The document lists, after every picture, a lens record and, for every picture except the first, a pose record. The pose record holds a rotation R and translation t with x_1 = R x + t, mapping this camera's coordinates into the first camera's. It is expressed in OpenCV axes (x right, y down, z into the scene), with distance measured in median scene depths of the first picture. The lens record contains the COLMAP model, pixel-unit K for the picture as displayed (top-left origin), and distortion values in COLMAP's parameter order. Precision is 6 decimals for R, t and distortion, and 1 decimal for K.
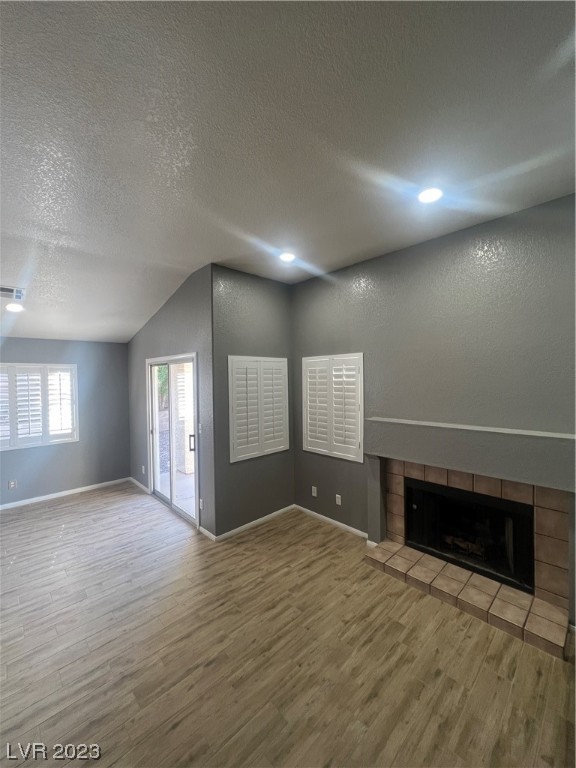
lens RADIAL K [[306.9, 0, 290.1], [0, 306.9, 382.8], [0, 0, 1]] dist [-0.000584, 0.000451]
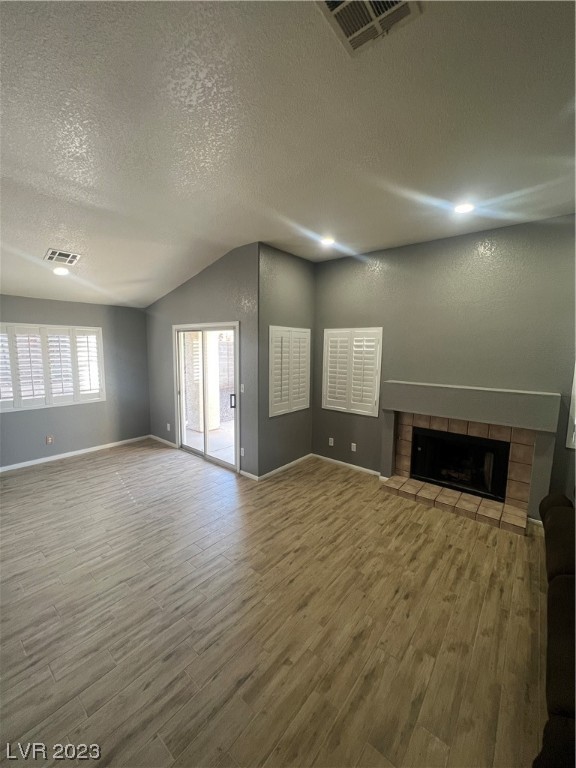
lens RADIAL K [[306.9, 0, 290.1], [0, 306.9, 382.8], [0, 0, 1]] dist [-0.000584, 0.000451]
pose [[0.992487, 0.013315, 0.121626, -0.294034], [-0.025597, 0.994659, 0.099987, 0.008530], [-0.119645, -0.102349, 0.987527, -0.186829]]
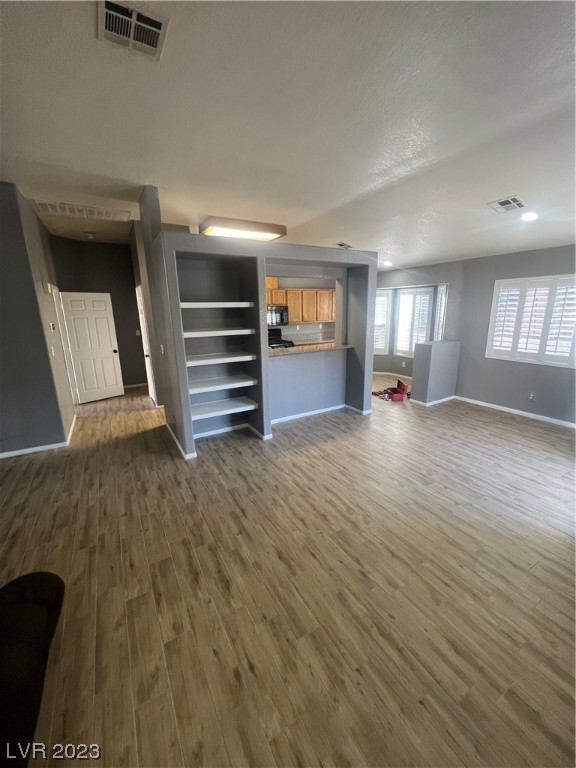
lens RADIAL K [[306.9, 0, 290.1], [0, 306.9, 382.8], [0, 0, 1]] dist [-0.000584, 0.000451]
pose [[-0.230434, 0.250728, -0.940232, 0.381002], [0.008511, 0.966717, 0.255705, 0.010466], [0.973051, 0.050921, -0.224899, 0.596313]]
